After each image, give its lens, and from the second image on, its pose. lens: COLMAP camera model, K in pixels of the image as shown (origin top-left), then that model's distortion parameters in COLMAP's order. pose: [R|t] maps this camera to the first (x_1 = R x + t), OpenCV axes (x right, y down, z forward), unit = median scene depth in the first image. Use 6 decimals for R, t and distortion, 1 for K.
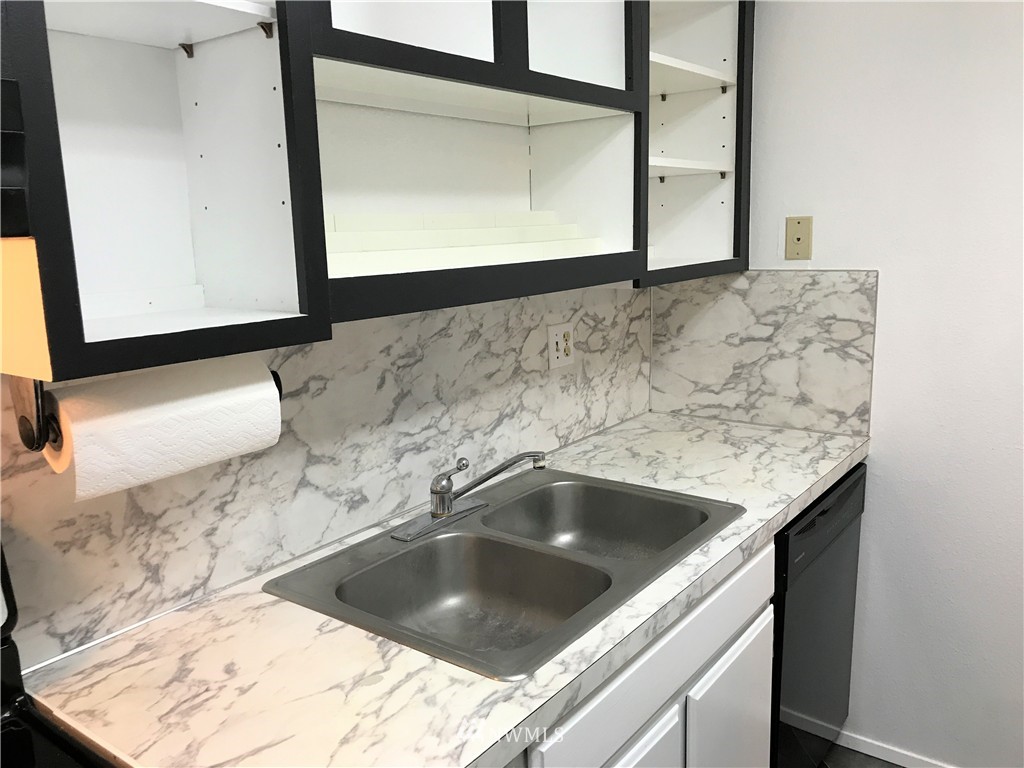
lens RADIAL K [[815.8, 0, 510.7], [0, 815.8, 386.4], [0, 0, 1]] dist [0.014564, -0.015346]
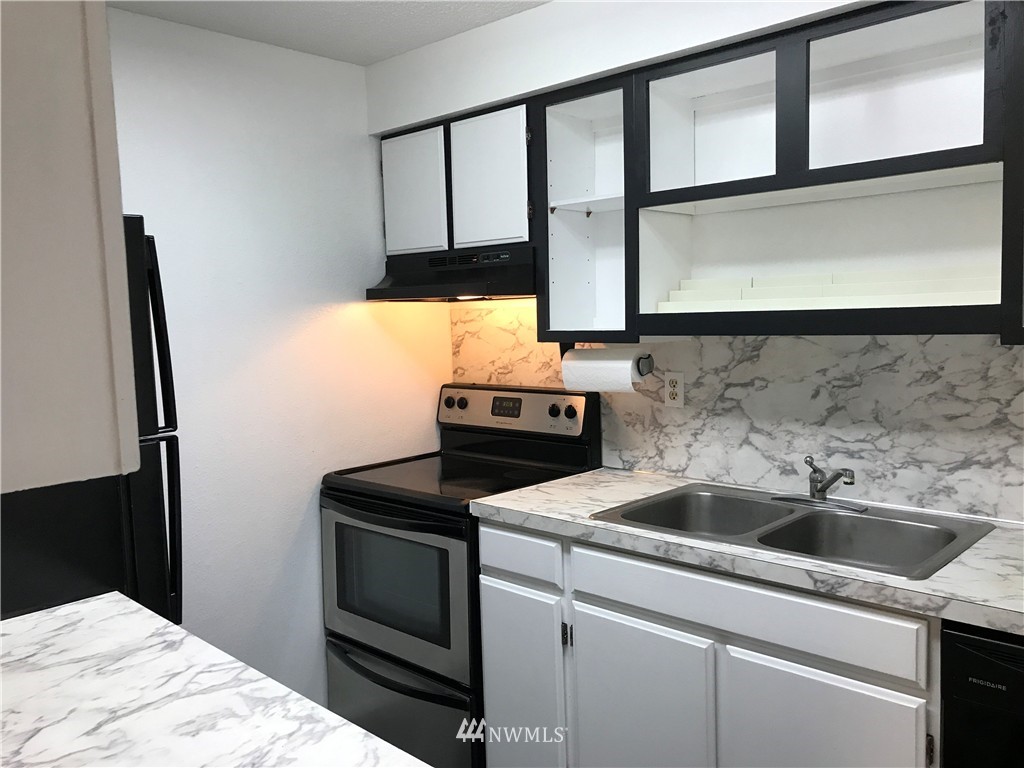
lens RADIAL K [[815.8, 0, 510.7], [0, 815.8, 380.6], [0, 0, 1]] dist [0.014564, -0.015346]
pose [[-0.113761, 0.110541, -0.987339, 1.282115], [-0.161679, 0.978484, 0.128179, -0.122033], [0.980264, 0.174214, -0.093441, 0.621041]]
